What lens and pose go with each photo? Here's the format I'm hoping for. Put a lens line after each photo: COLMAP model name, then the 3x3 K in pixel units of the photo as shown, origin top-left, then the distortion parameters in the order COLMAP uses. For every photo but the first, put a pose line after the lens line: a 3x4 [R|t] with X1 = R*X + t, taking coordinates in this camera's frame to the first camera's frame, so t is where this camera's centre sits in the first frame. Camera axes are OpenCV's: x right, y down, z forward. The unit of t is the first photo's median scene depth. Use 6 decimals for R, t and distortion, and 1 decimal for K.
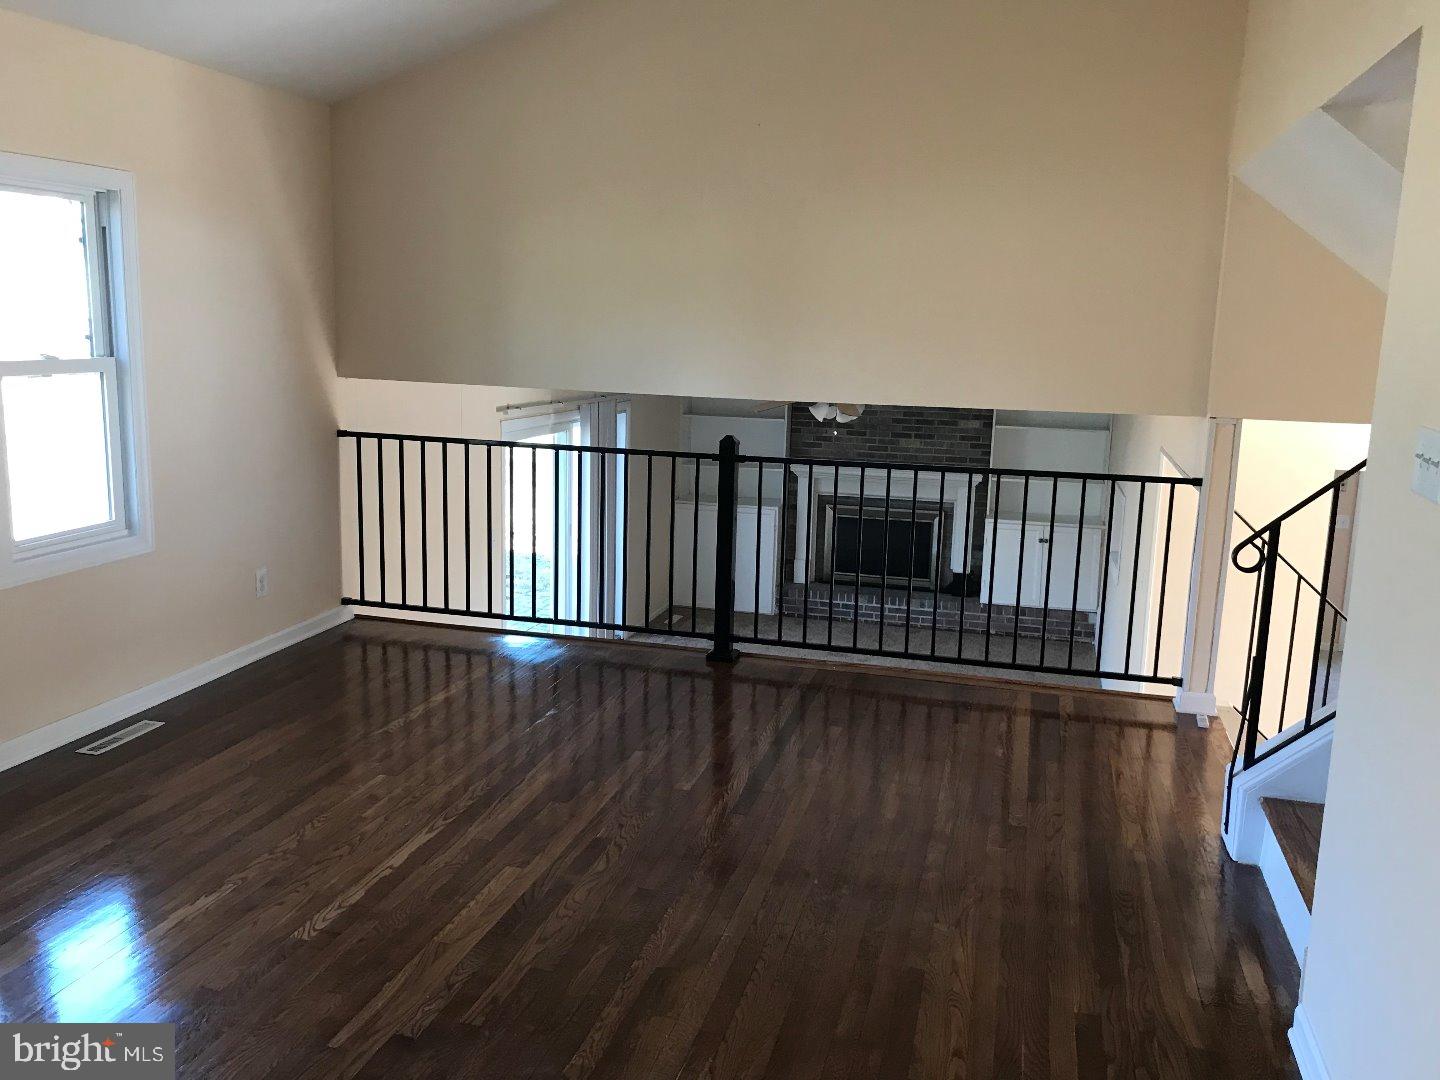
lens RADIAL K [[1187.3, 0, 721.0], [0, 1187.3, 539.3], [0, 0, 1]] dist [0.040019, -0.037030]
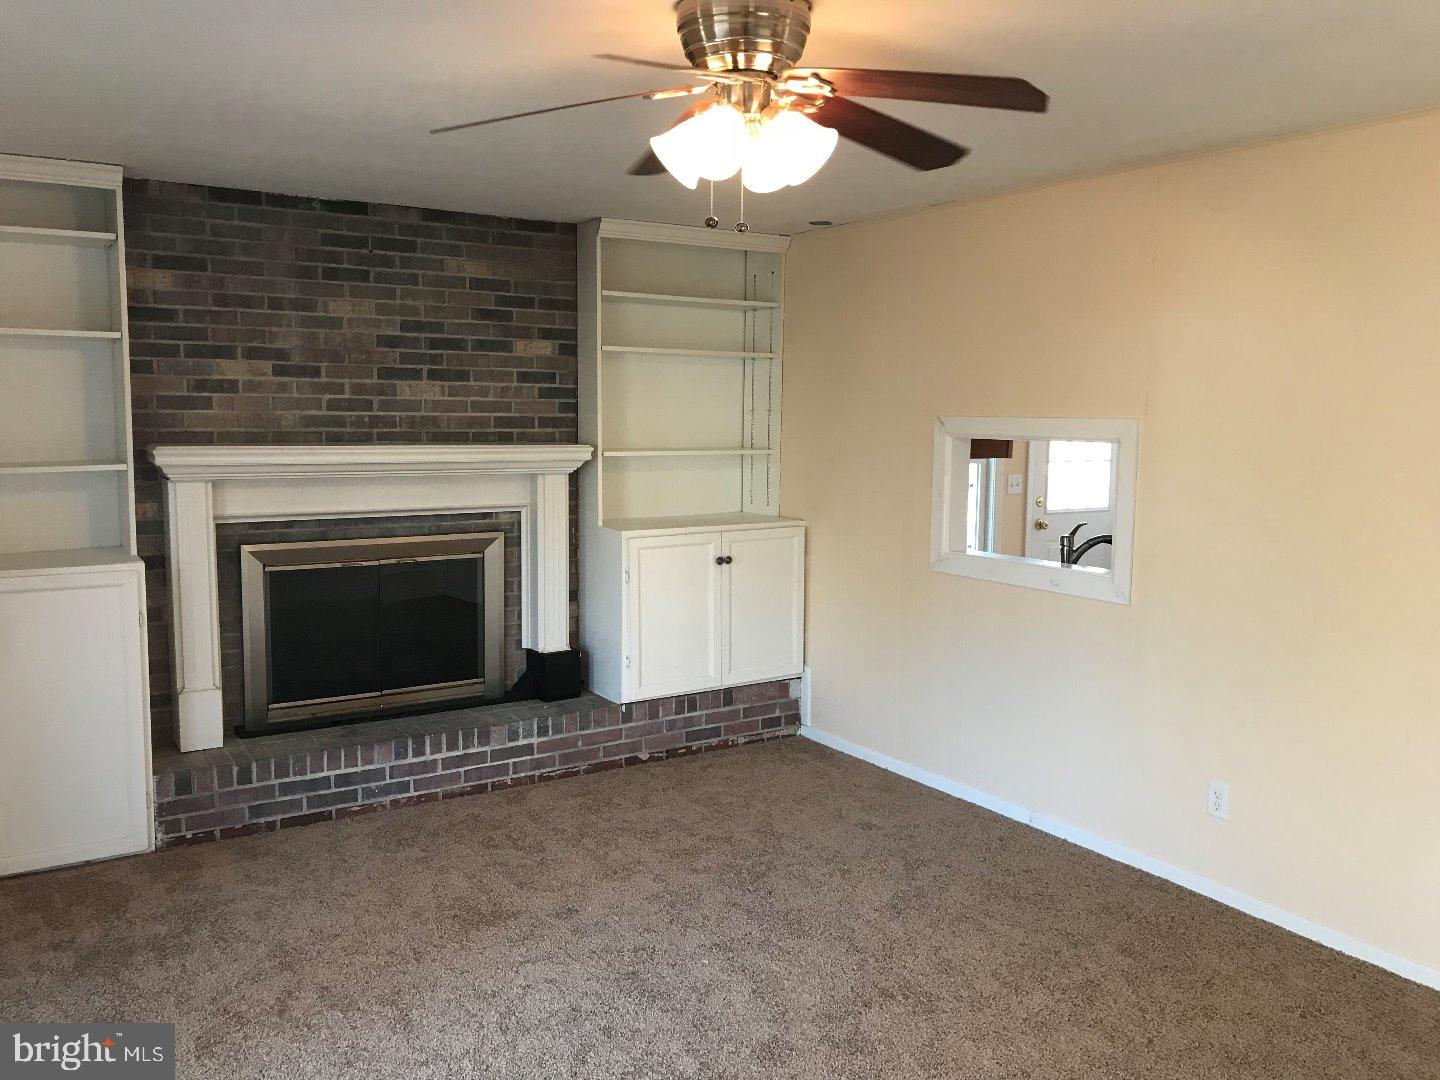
lens RADIAL K [[1187.3, 0, 728.3], [0, 1187.3, 535.1], [0, 0, 1]] dist [0.040019, -0.037030]
pose [[0.660915, -0.095052, 0.744417, -0.109549], [0.144173, 0.989551, -0.001648, -0.008181], [-0.736482, 0.108414, 0.667713, 0.616147]]
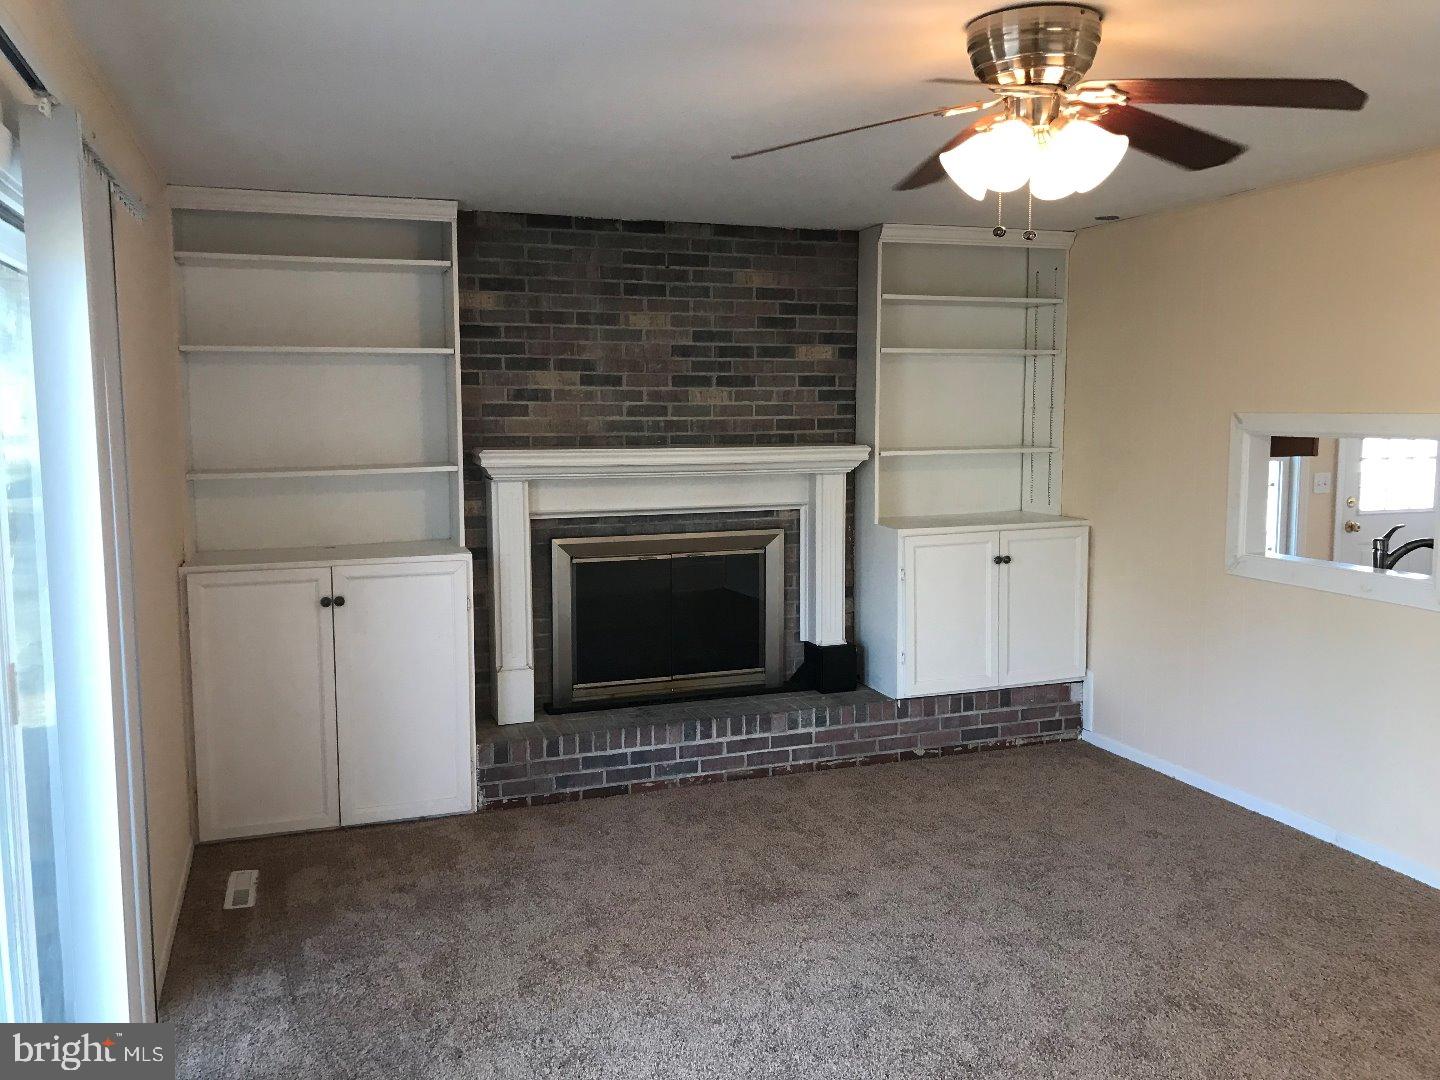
lens RADIAL K [[1187.3, 0, 721.8], [0, 1187.3, 528.0], [0, 0, 1]] dist [0.040019, -0.037030]
pose [[0.815167, -0.085288, 0.572912, -0.120595], [0.129983, 0.990809, -0.037446, -0.008563], [-0.564453, 0.104994, 0.818761, 0.608474]]
